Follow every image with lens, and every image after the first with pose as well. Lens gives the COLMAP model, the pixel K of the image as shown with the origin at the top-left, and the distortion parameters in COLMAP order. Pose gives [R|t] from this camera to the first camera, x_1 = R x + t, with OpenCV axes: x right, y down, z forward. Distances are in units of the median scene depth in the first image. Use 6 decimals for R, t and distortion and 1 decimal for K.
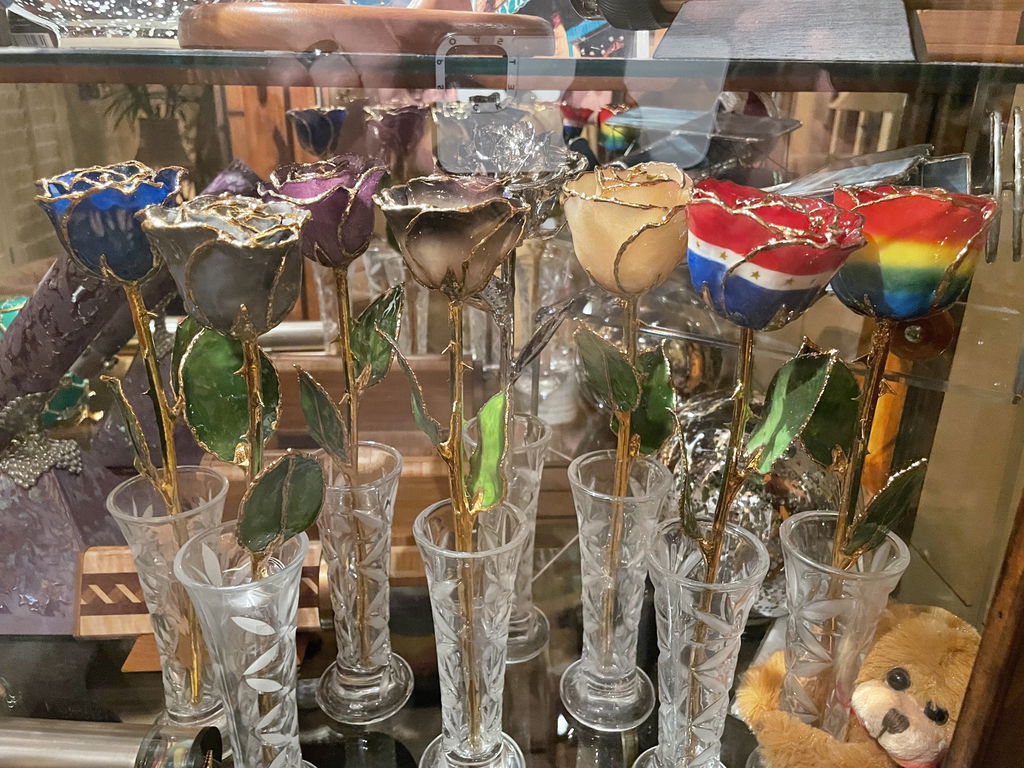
lens RADIAL K [[769.7, 0, 512.0], [0, 769.7, 384.0], [0, 0, 1]] dist [-0.007529, -0.006022]
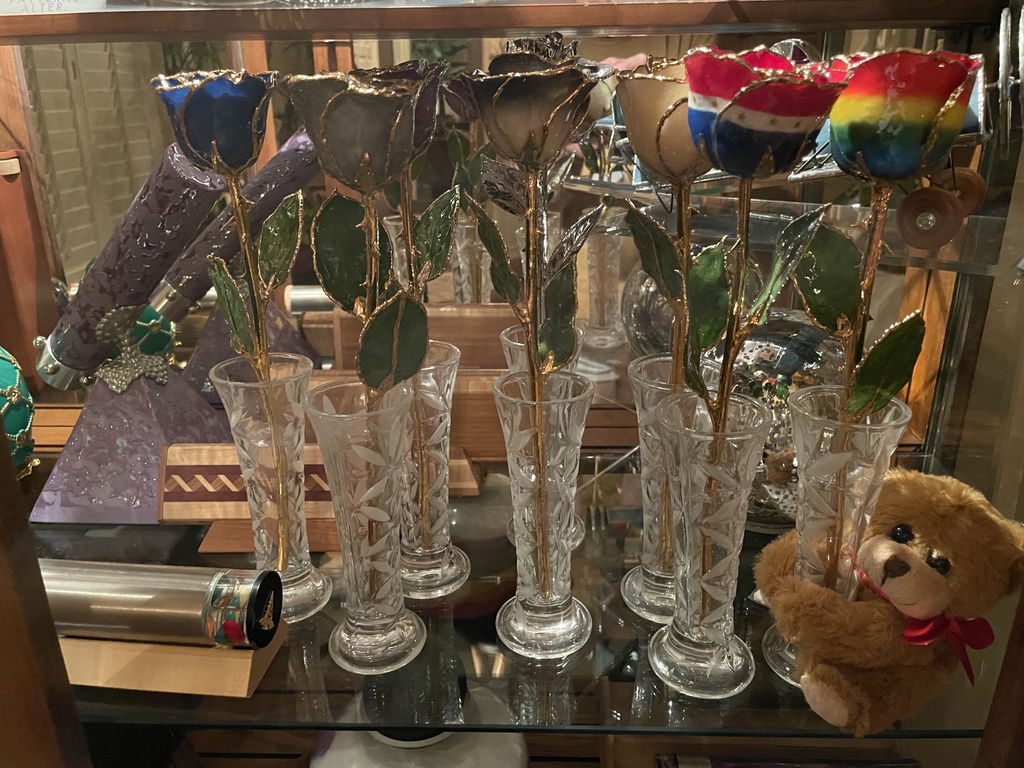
lens RADIAL K [[757.8, 0, 512.0], [0, 757.8, 384.0], [0, 0, 1]] dist [0.009600, 0.001175]
pose [[0.995955, 0.003565, -0.089778, 0.045714], [-0.004969, 0.999869, -0.015419, 0.144344], [0.089712, 0.015803, 0.995842, -0.067287]]
